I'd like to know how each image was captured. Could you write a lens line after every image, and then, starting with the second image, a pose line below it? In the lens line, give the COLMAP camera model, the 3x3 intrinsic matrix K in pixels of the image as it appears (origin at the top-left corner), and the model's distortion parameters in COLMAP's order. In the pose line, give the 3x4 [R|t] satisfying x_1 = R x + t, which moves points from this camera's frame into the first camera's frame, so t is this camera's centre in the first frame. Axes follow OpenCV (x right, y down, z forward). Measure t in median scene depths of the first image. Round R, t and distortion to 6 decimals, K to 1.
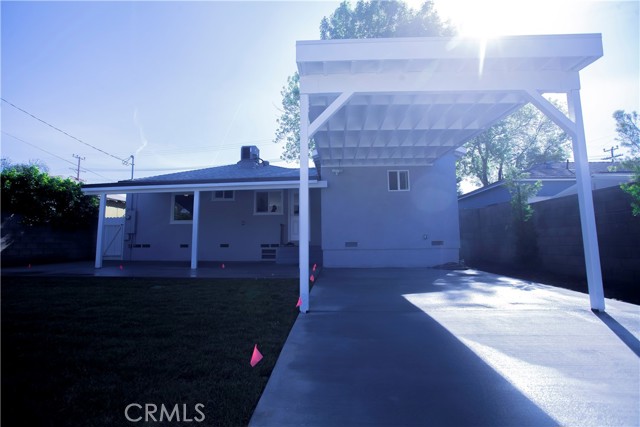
lens RADIAL K [[316.2, 0, 320.0], [0, 316.2, 213.5], [0, 0, 1]] dist [-0.051734, 0.029623]
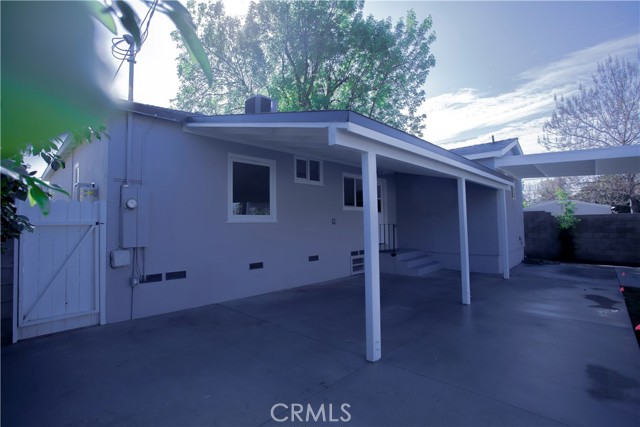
lens RADIAL K [[316.2, 0, 320.0], [0, 316.2, 213.5], [0, 0, 1]] dist [-0.051734, 0.029623]
pose [[0.628323, 0.022587, 0.777625, -0.762064], [-0.072624, 0.996916, 0.029723, -0.004136], [-0.774556, -0.075149, 0.628026, 0.597435]]
